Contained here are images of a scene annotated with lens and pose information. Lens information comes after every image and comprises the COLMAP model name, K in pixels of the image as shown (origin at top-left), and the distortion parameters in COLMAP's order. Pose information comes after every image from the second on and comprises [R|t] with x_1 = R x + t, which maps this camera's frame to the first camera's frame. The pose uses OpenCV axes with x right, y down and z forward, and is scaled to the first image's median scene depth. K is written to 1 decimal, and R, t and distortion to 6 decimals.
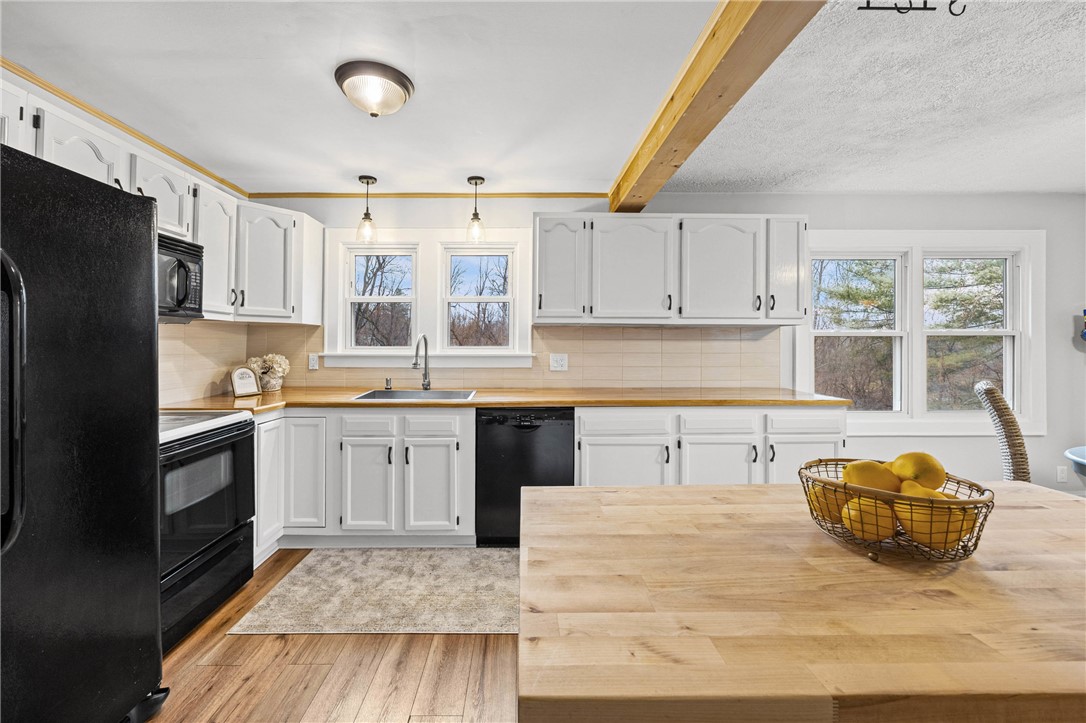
lens RADIAL K [[434.5, 0, 514.0], [0, 434.5, 340.5], [0, 0, 1]] dist [-0.002532, -0.000135]
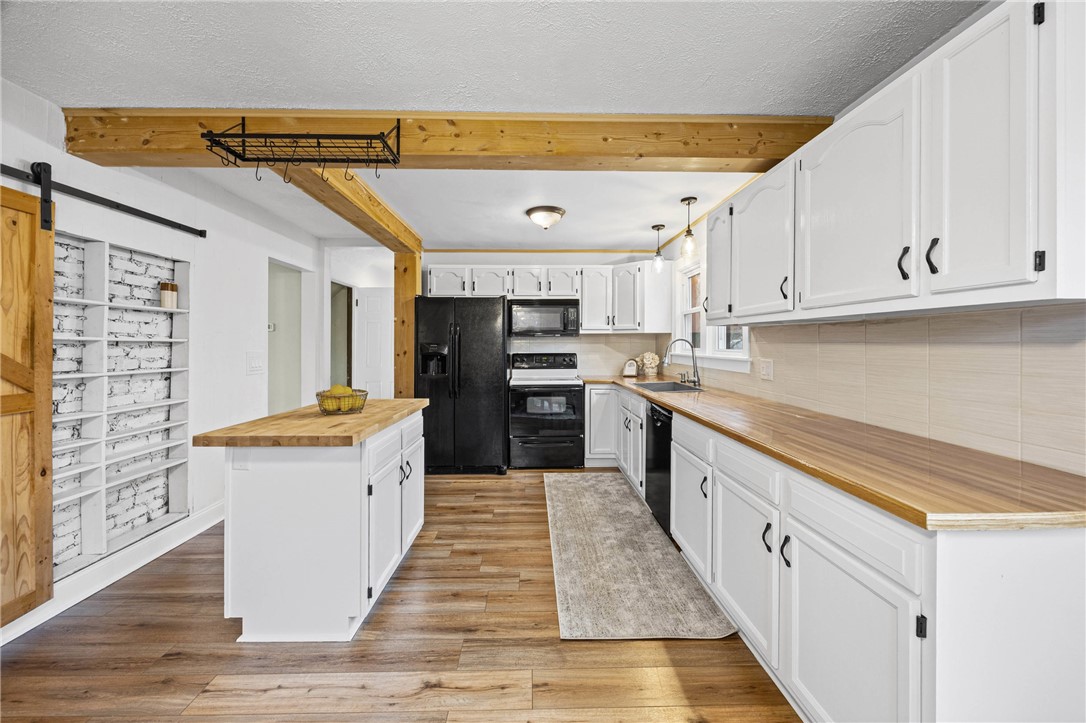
lens RADIAL K [[421.6, 0, 544.6], [0, 421.6, 342.4], [0, 0, 1]] dist [-0.002731, -0.000231]
pose [[0.027949, -0.002595, -0.999606, 1.013871], [0.010537, 0.999942, -0.002301, -0.005737], [0.999554, -0.010468, 0.027975, 0.618065]]
